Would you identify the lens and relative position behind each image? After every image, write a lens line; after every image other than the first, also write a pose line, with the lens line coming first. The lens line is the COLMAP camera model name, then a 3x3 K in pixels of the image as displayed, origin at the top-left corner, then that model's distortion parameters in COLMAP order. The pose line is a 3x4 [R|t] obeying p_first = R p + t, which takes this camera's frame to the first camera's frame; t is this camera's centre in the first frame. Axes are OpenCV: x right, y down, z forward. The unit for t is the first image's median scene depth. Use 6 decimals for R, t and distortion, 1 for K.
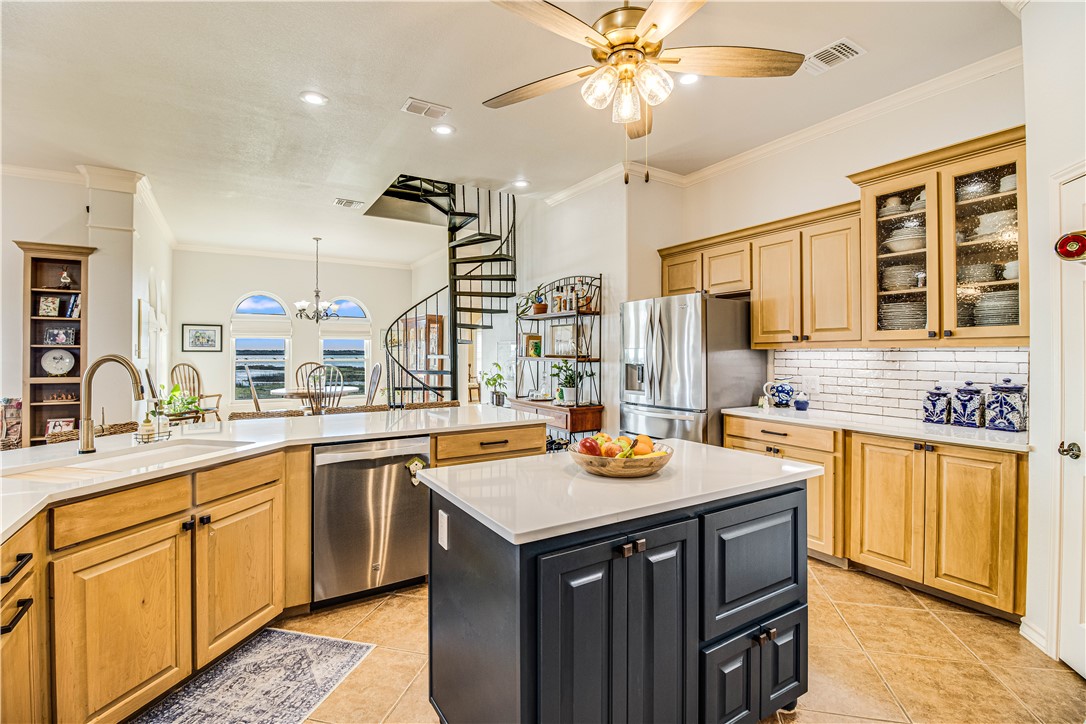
lens RADIAL K [[505.4, 0, 545.5], [0, 505.4, 351.2], [0, 0, 1]] dist [-0.001884, -0.000745]
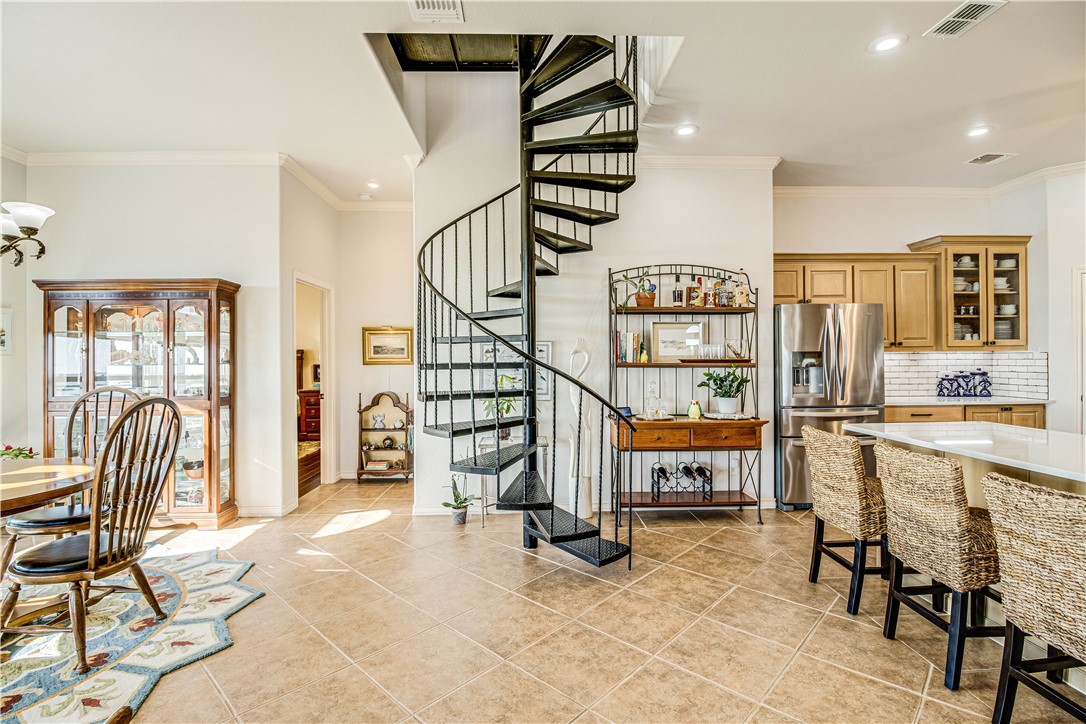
lens RADIAL K [[486.4, 0, 513.4], [0, 486.4, 358.1], [0, 0, 1]] dist [-0.048034, -0.000072]
pose [[0.555138, -0.004778, 0.831744, -1.092685], [0.005826, 0.999981, 0.001857, 0.003744], [-0.831738, 0.003815, 0.555156, 1.135841]]
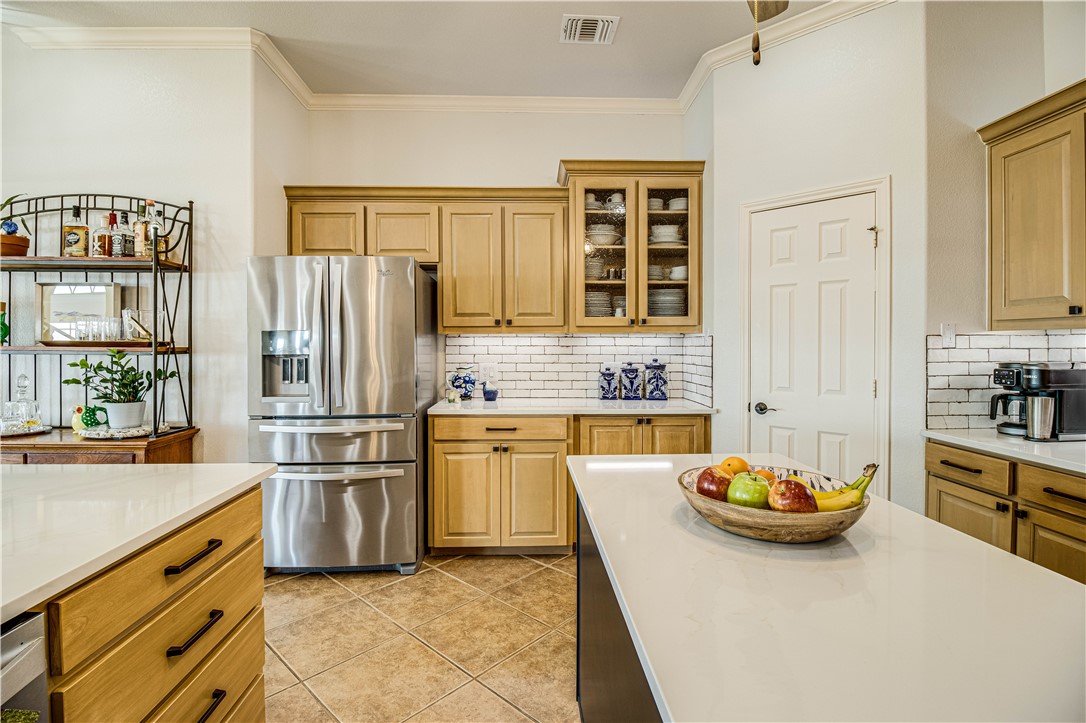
lens RADIAL K [[518.4, 0, 542.0], [0, 518.4, 344.7], [0, 0, 1]] dist [0.001276, -0.000405]
pose [[0.496980, -0.004162, 0.867752, -0.274584], [-0.002222, 0.999979, 0.006069, 0.009186], [-0.867759, -0.004945, 0.496961, 0.462697]]
